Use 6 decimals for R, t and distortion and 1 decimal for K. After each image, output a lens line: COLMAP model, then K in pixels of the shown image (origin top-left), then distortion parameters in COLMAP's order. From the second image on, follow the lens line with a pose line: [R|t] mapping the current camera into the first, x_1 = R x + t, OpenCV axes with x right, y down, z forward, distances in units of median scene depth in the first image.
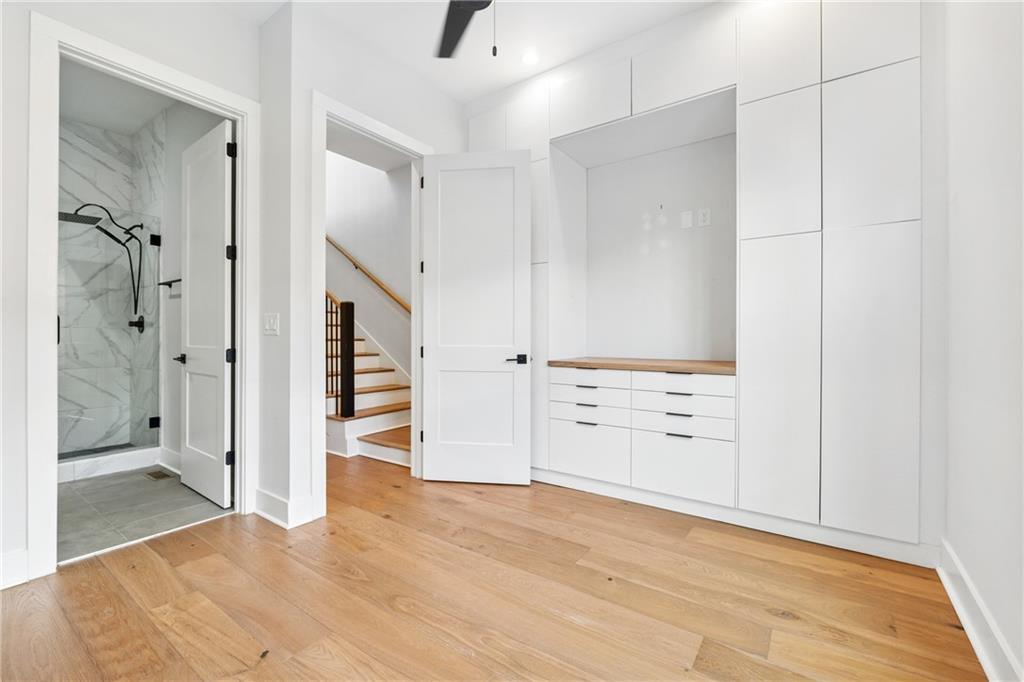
lens RADIAL K [[437.2, 0, 511.0], [0, 437.2, 341.7], [0, 0, 1]] dist [-0.007691, -0.000094]
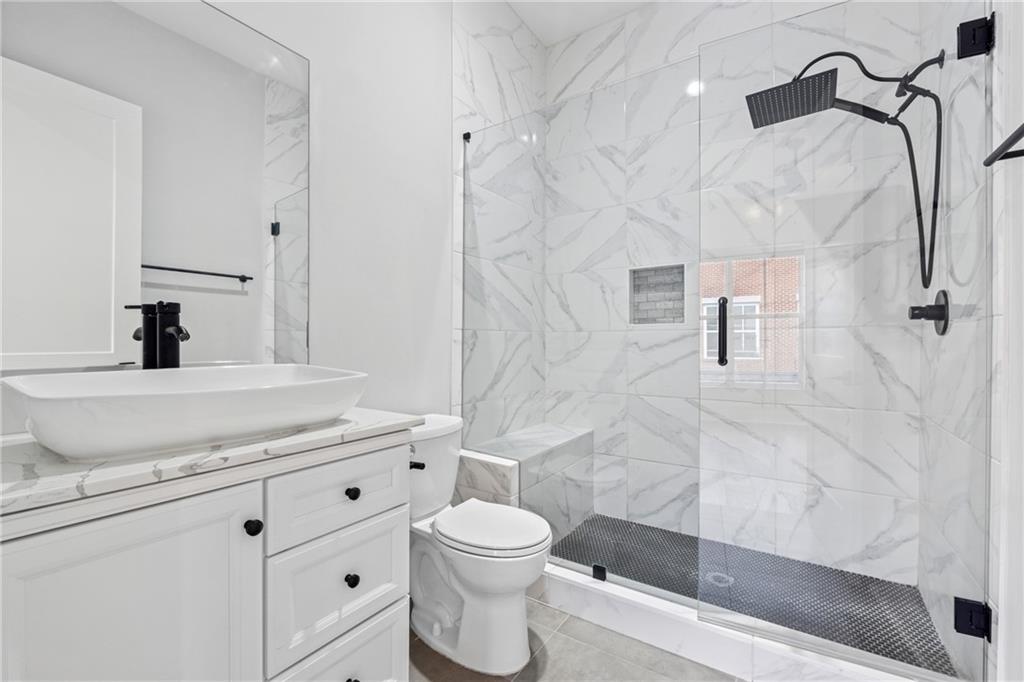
lens RADIAL K [[437.2, 0, 510.0], [0, 437.2, 345.5], [0, 0, 1]] dist [-0.007691, -0.000094]
pose [[0.033046, -0.000394, -0.999454, -0.478672], [-0.000173, 1.000000, -0.000400, -0.010552], [0.999454, 0.000186, 0.033046, 0.604329]]
